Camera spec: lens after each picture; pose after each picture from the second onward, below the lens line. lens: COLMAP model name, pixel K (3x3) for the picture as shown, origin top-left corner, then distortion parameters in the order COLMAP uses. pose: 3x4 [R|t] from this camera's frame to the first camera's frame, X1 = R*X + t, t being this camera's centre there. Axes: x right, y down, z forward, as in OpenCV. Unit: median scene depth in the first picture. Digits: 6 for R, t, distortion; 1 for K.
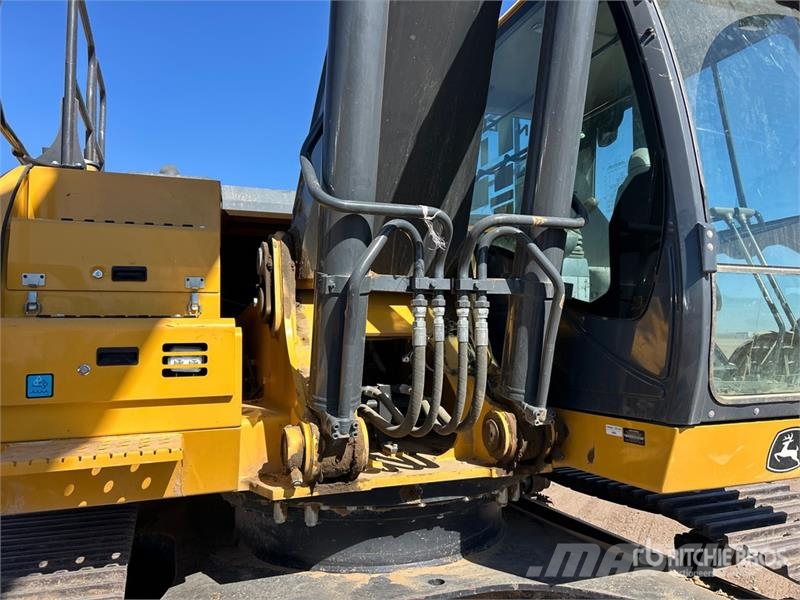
lens RADIAL K [[604.7, 0, 397.0], [0, 604.7, 300.5], [0, 0, 1]] dist [0.058530, -0.076786]
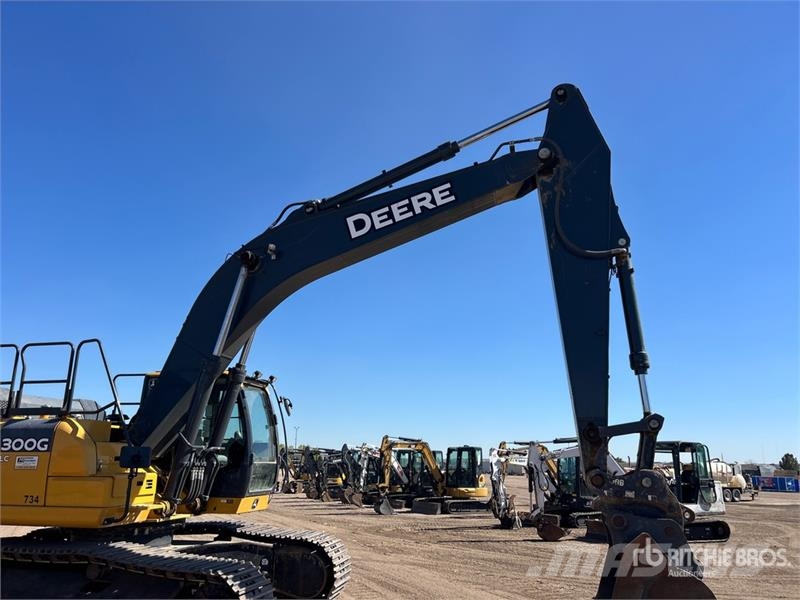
lens RADIAL K [[604.7, 0, 397.0], [0, 604.7, 300.5], [0, 0, 1]] dist [0.058530, -0.076786]
pose [[0.546327, 0.229711, 0.805456, -2.604942], [-0.071041, 0.970899, -0.228709, -0.236946], [-0.834554, 0.067730, 0.546747, -2.291252]]
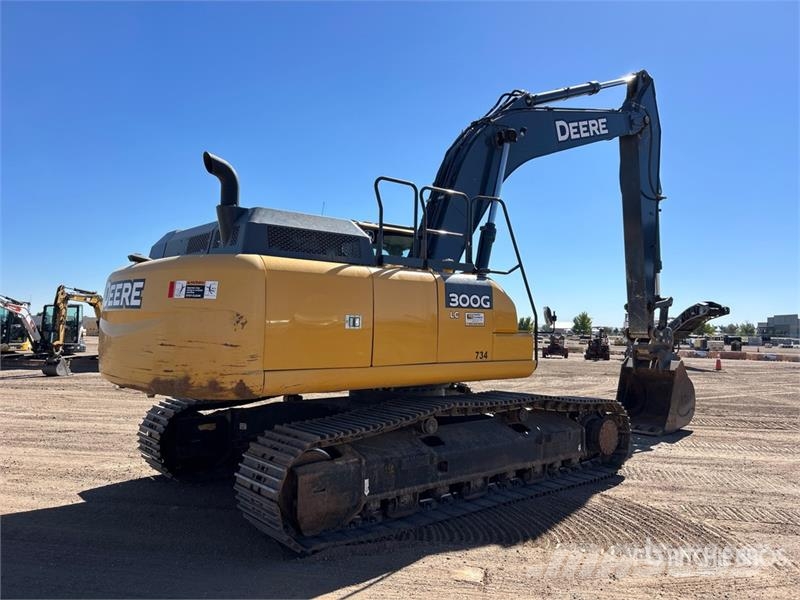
lens RADIAL K [[604.7, 0, 397.0], [0, 604.7, 300.5], [0, 0, 1]] dist [0.058530, -0.076786]
pose [[-0.317988, 0.043965, 0.947075, -3.713271], [-0.080391, 0.994076, -0.073139, 0.168841], [-0.944680, -0.099394, -0.312570, 2.654008]]
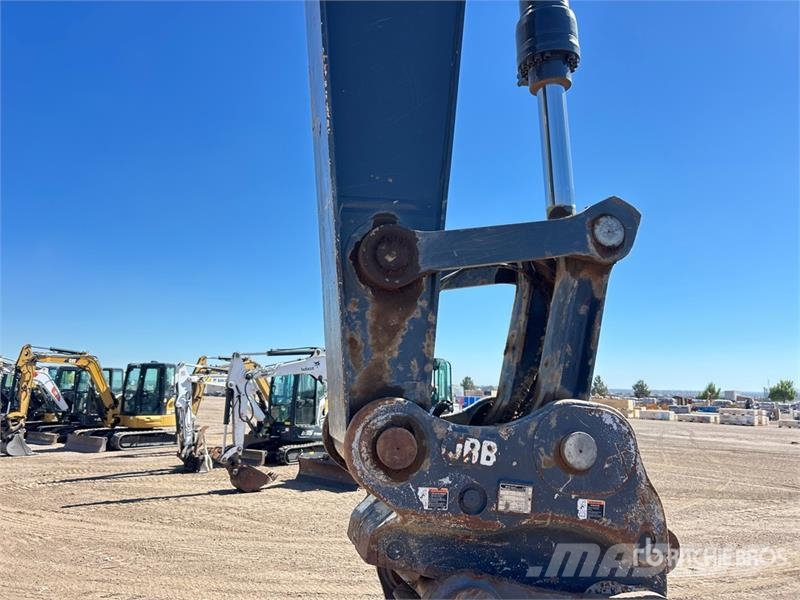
lens RADIAL K [[604.7, 0, 397.0], [0, 604.7, 300.5], [0, 0, 1]] dist [0.058530, -0.076786]
pose [[0.130884, 0.151409, 0.979768, 0.057071], [-0.081759, 0.986551, -0.141535, -0.196480], [-0.988021, -0.061580, 0.141503, -1.438041]]
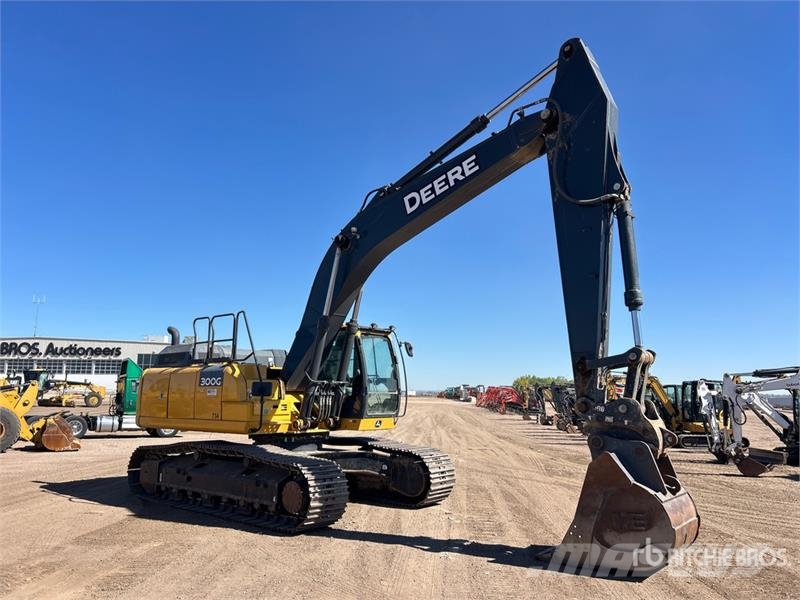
lens RADIAL K [[601.3, 0, 401.1], [0, 601.3, 289.0], [0, 0, 1]] dist [0.030717, -0.005267]
pose [[0.873696, 0.100702, 0.475935, -1.950751], [-0.049769, 0.991709, -0.118471, -0.345608], [-0.483920, 0.079821, 0.871464, -4.043890]]
